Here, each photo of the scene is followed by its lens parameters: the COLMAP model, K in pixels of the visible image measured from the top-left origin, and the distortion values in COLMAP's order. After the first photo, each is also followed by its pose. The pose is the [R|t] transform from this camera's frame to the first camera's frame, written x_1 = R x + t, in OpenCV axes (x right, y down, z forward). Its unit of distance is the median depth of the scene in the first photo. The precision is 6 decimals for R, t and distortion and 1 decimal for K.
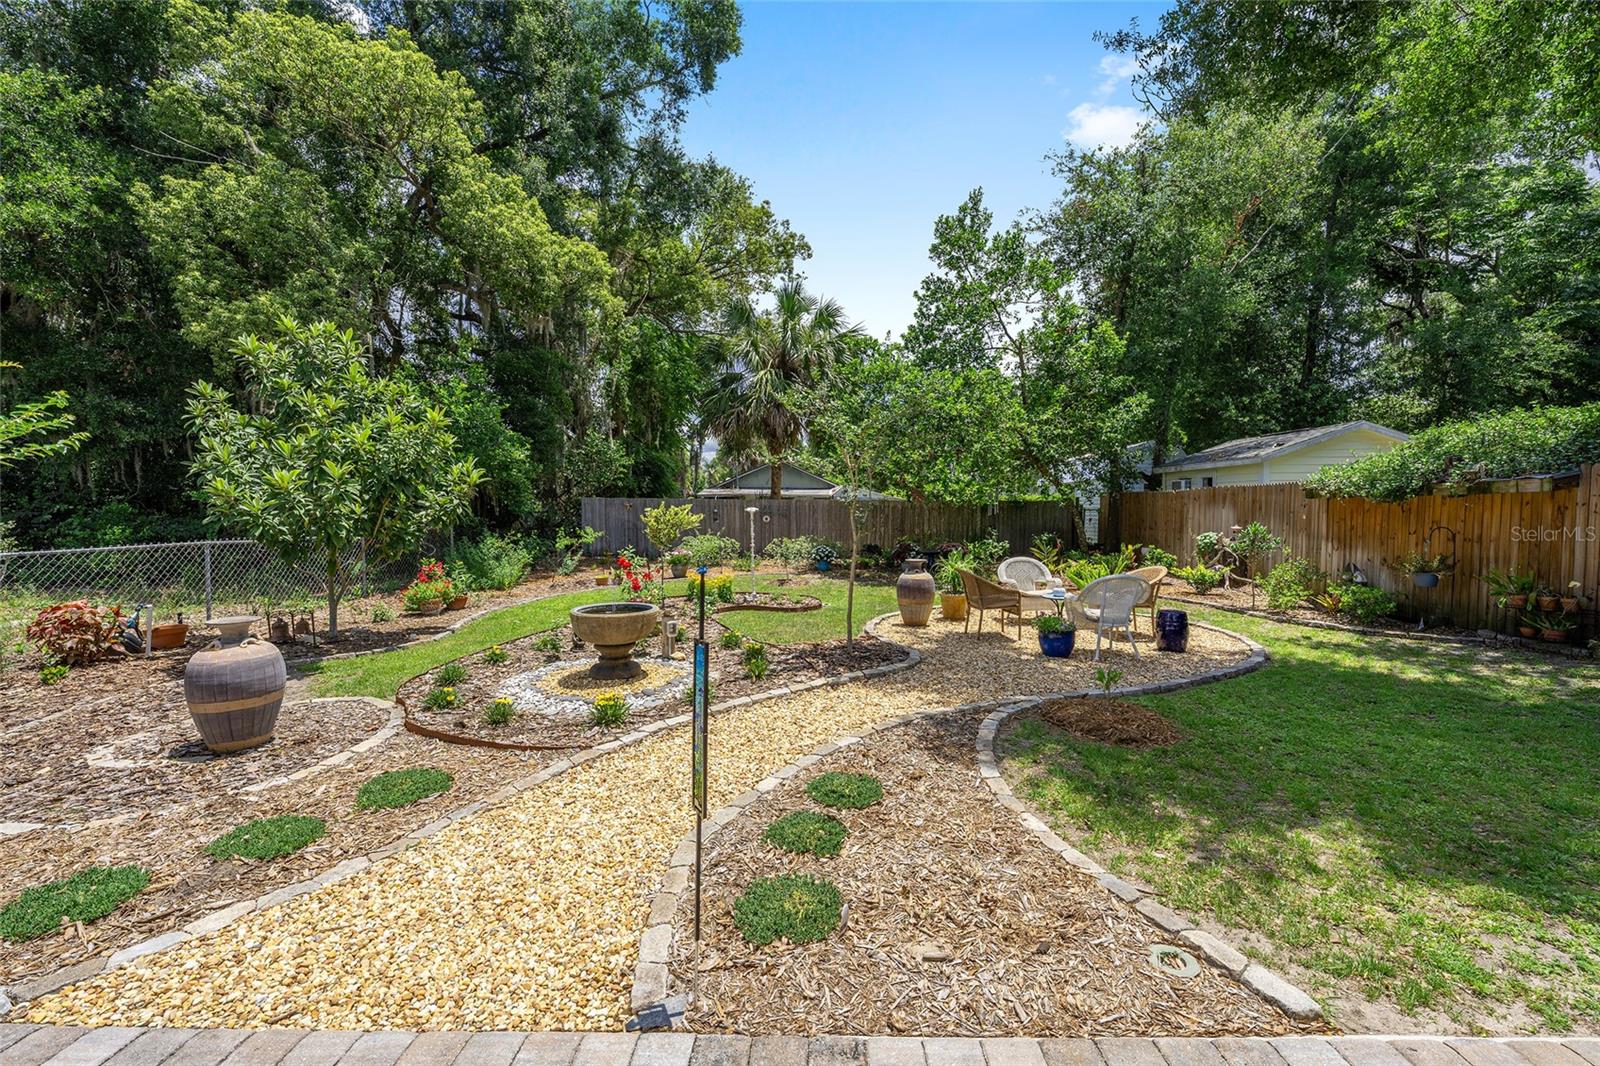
lens RADIAL K [[629.8, 0, 824.1], [0, 629.8, 538.0], [0, 0, 1]] dist [-0.004655, 0.001186]
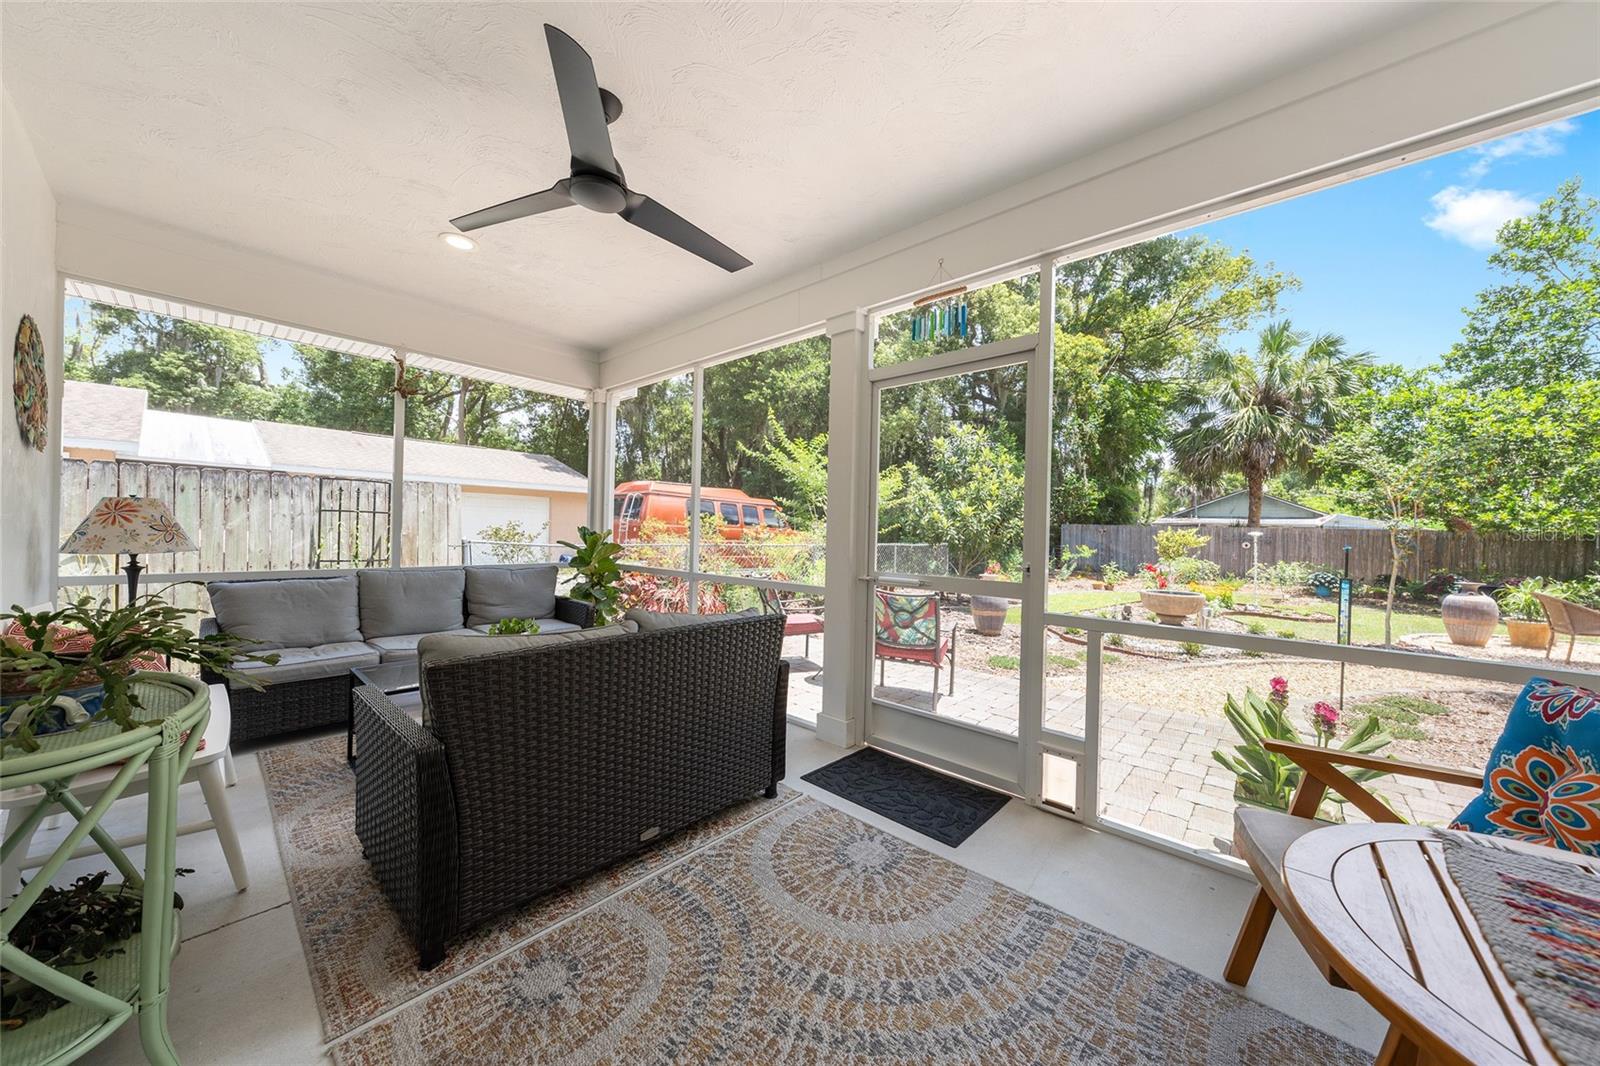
lens RADIAL K [[546.5, 0, 802.3], [0, 546.5, 528.7], [0, 0, 1]] dist [-0.002477, 0.000223]
pose [[0.747440, 0.016201, -0.664131, -0.045897], [-0.055277, 0.997753, -0.037872, 0.020925], [0.662025, 0.065019, 0.746656, -0.229714]]
